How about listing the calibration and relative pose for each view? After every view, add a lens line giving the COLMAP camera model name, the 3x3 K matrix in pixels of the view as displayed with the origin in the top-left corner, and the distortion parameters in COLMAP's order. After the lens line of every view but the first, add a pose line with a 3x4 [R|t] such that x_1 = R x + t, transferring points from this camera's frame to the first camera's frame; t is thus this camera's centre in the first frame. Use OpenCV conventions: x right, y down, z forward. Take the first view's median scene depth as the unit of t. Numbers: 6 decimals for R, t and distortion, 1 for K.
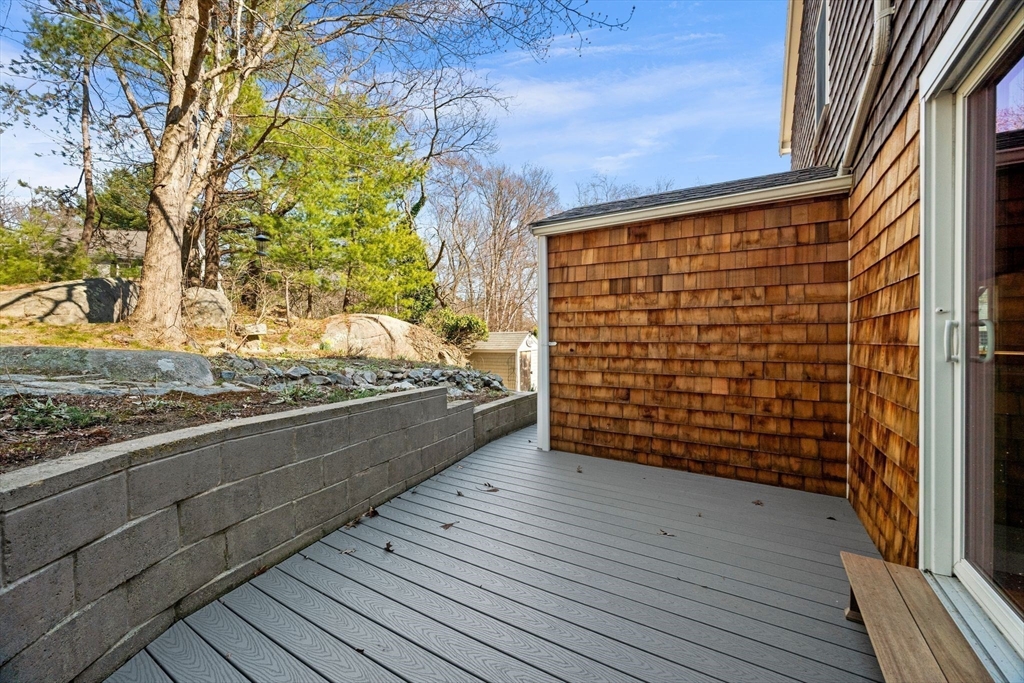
lens RADIAL K [[401.6, 0, 509.9], [0, 401.6, 339.7], [0, 0, 1]] dist [-0.000645, 0.000078]
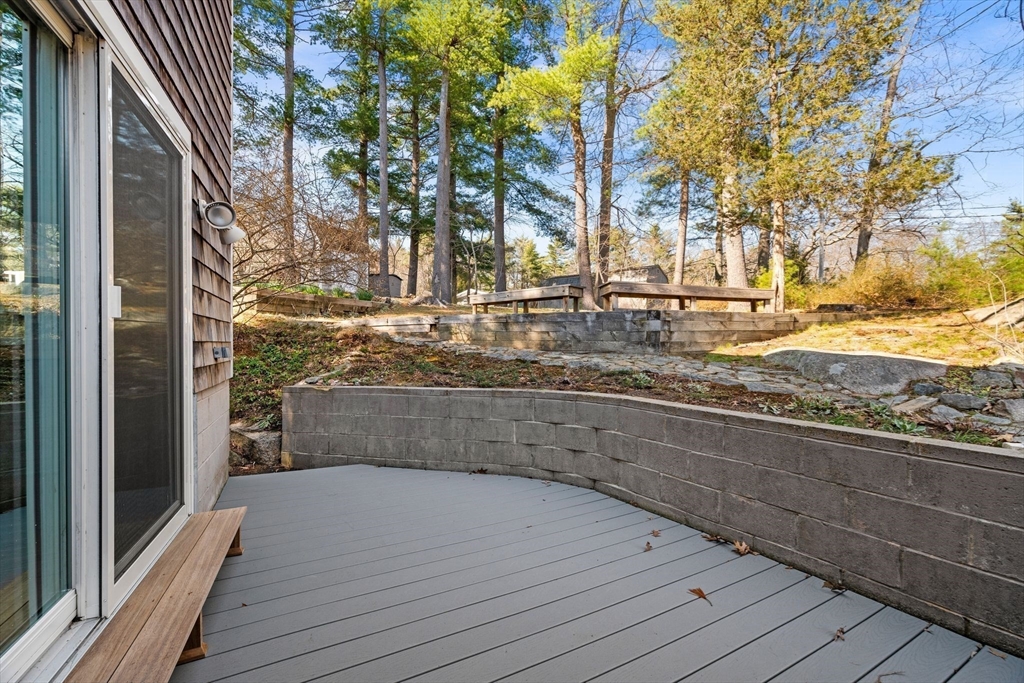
lens RADIAL K [[401.6, 0, 509.9], [0, 401.6, 339.7], [0, 0, 1]] dist [-0.000645, 0.000078]
pose [[-0.540678, -0.016320, -0.841071, 0.664989], [-0.005020, 0.999857, -0.016174, 0.010572], [0.841215, -0.004523, -0.540682, 1.111881]]
